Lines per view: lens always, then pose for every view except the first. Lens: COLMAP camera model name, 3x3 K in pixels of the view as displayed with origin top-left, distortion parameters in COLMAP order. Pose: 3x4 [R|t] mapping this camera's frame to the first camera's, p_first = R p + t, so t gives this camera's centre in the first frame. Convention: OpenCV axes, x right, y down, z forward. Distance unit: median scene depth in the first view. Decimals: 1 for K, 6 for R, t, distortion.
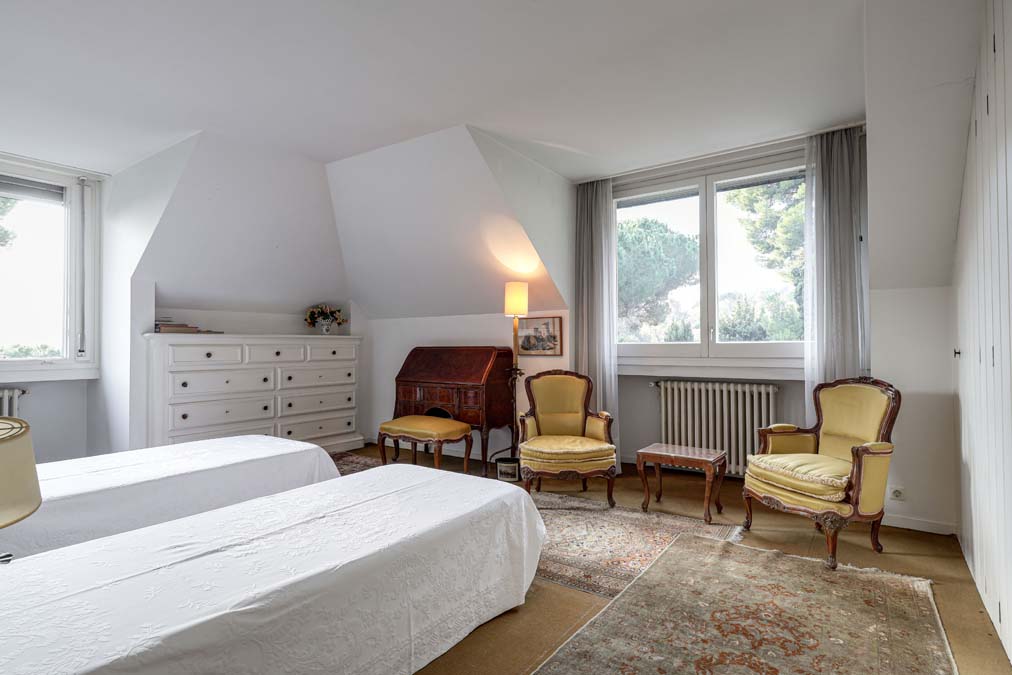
lens RADIAL K [[512.1, 0, 510.1], [0, 512.1, 335.8], [0, 0, 1]] dist [0.000991, 0.000340]
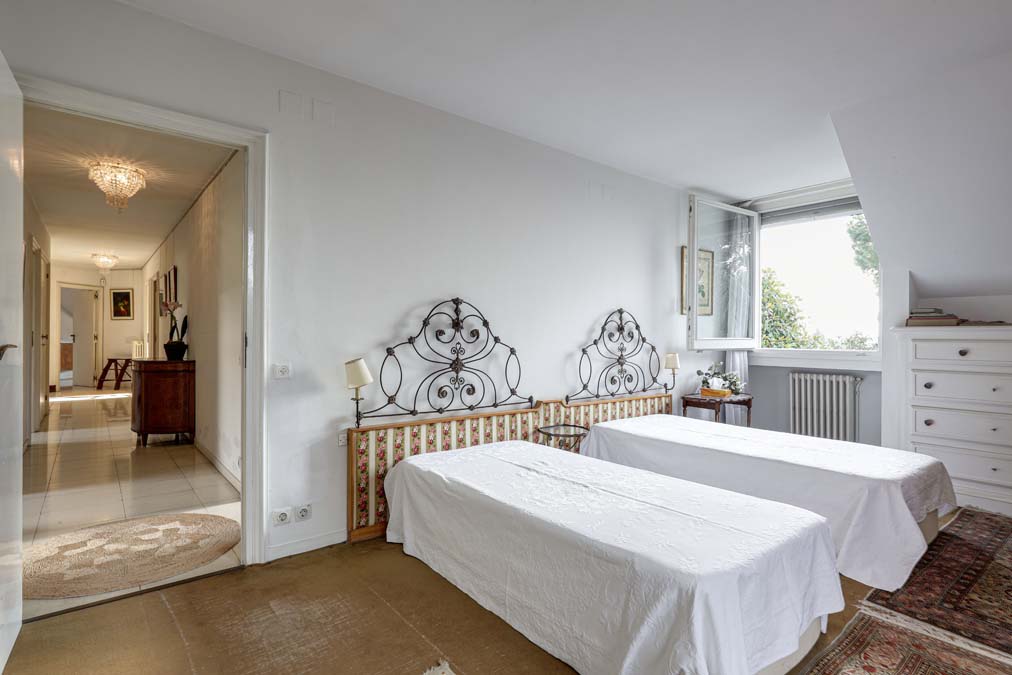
lens RADIAL K [[512.1, 0, 510.1], [0, 512.1, 335.8], [0, 0, 1]] dist [0.000991, 0.000340]
pose [[-0.266479, 0.000090, -0.963841, 0.715906], [0.009962, 0.999947, -0.002661, 0.012339], [0.963789, -0.010311, -0.266466, 1.028744]]
